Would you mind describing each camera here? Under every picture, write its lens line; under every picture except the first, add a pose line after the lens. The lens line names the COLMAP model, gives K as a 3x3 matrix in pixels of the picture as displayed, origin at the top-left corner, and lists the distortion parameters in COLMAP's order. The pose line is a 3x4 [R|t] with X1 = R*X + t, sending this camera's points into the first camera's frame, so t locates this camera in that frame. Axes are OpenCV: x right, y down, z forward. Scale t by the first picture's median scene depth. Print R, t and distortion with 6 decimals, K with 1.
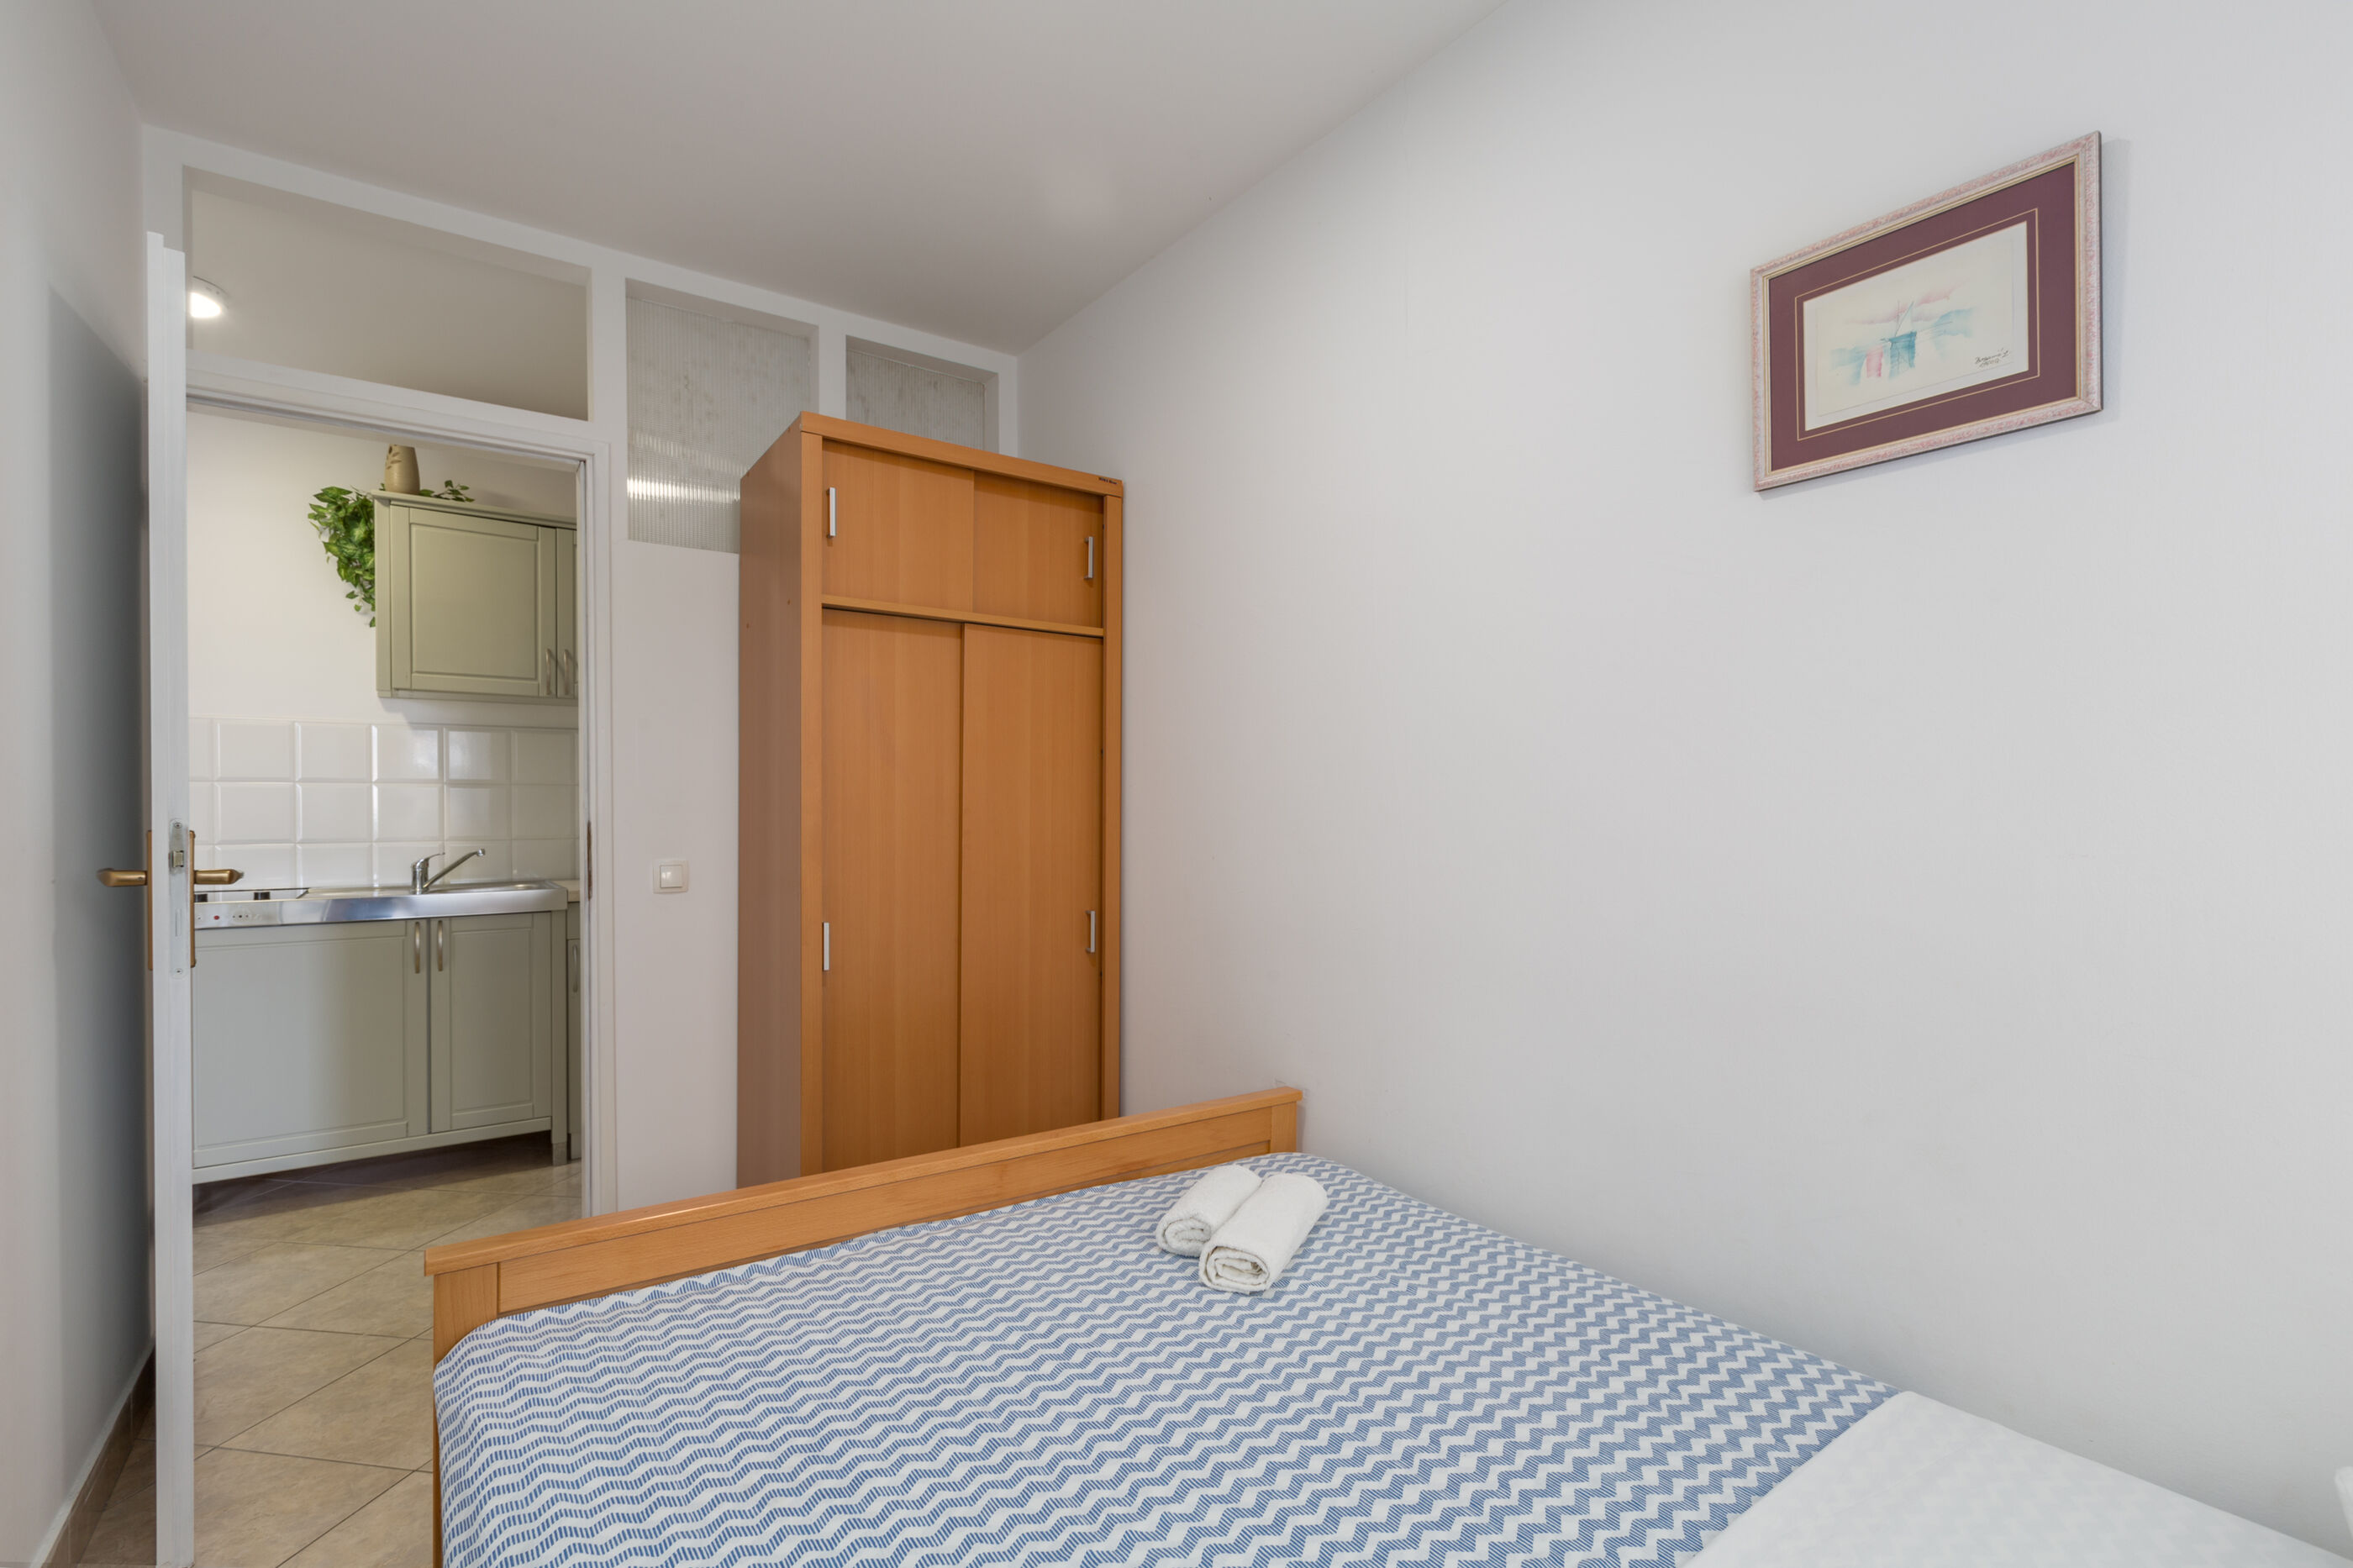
lens RADIAL K [[1093.1, 0, 1180.7], [0, 1093.1, 881.3], [0, 0, 1]] dist [-0.000806, -0.000235]
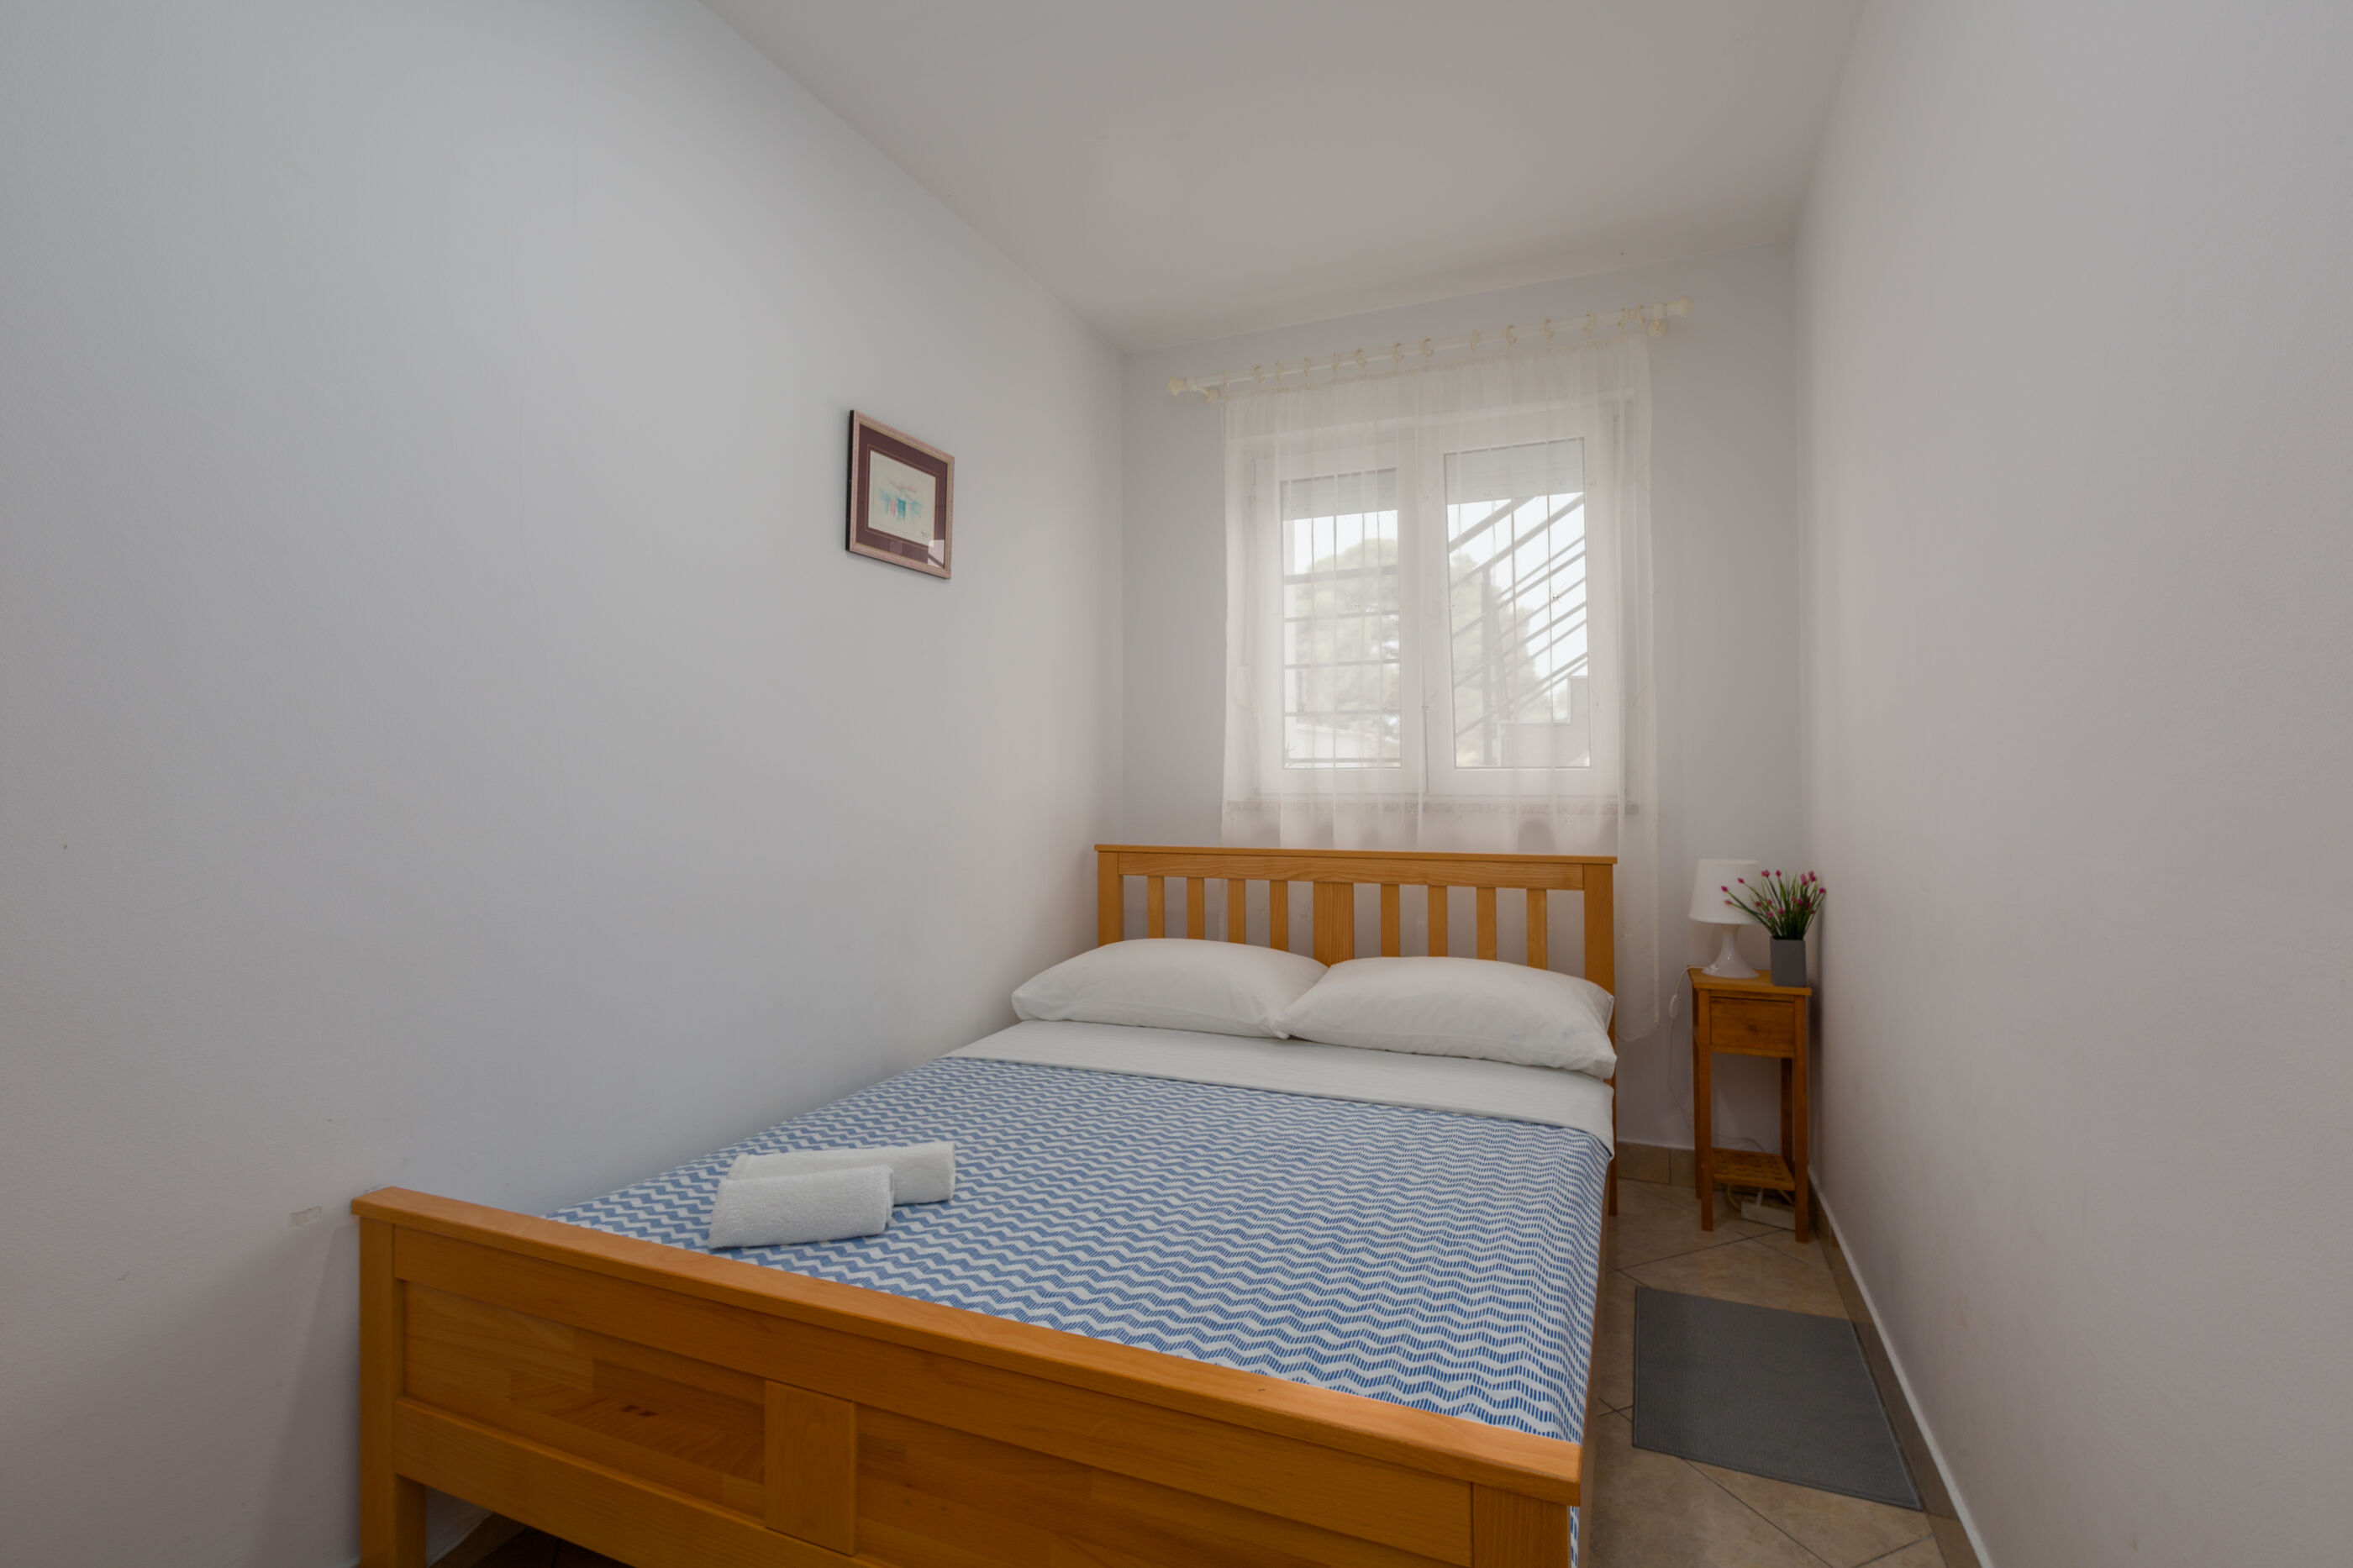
lens RADIAL K [[1064.2, 0, 1172.9], [0, 1064.2, 738.5], [0, 0, 1]] dist [0.000084, 0.000002]
pose [[-0.526203, 0.009075, 0.850311, -1.316879], [0.052228, 0.998400, 0.021665, -0.111129], [-0.848754, 0.055810, -0.525835, 1.801611]]
